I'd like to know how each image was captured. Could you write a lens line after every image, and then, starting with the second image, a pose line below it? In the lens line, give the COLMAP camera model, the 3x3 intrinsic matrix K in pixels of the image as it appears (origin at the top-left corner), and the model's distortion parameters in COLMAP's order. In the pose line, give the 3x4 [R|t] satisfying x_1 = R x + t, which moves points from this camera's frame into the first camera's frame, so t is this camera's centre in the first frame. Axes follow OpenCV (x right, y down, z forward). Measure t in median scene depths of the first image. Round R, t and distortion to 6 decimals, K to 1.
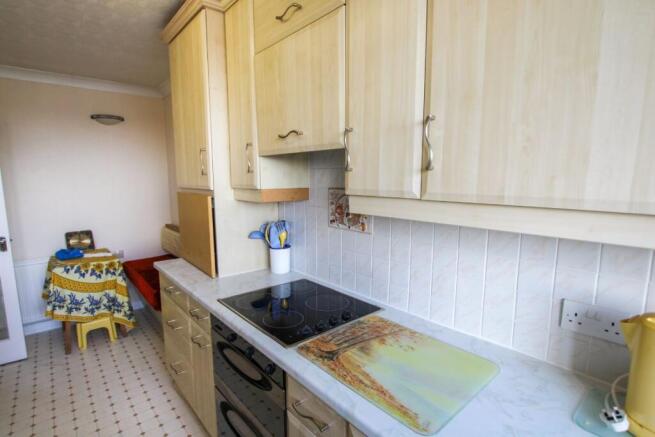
lens RADIAL K [[329.4, 0, 324.9], [0, 329.4, 222.1], [0, 0, 1]] dist [-0.021424, 0.000726]
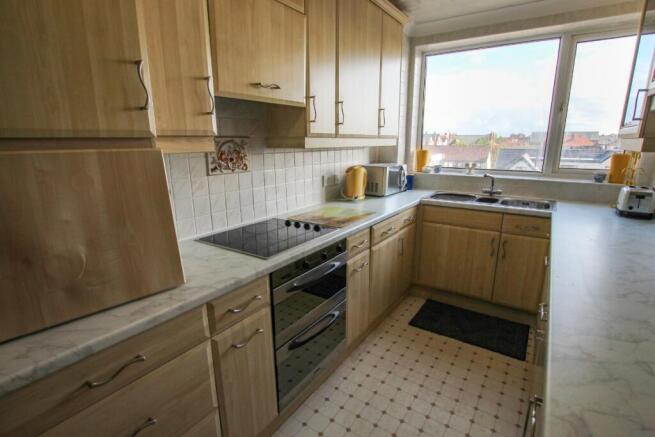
lens RADIAL K [[329.4, 0, 324.9], [0, 329.4, 222.1], [0, 0, 1]] dist [-0.021424, 0.000726]
pose [[-0.259524, -0.229438, 0.938086, -1.138040], [0.140897, 0.951979, 0.271815, -0.080565], [-0.955403, 0.202716, -0.214734, 0.975390]]
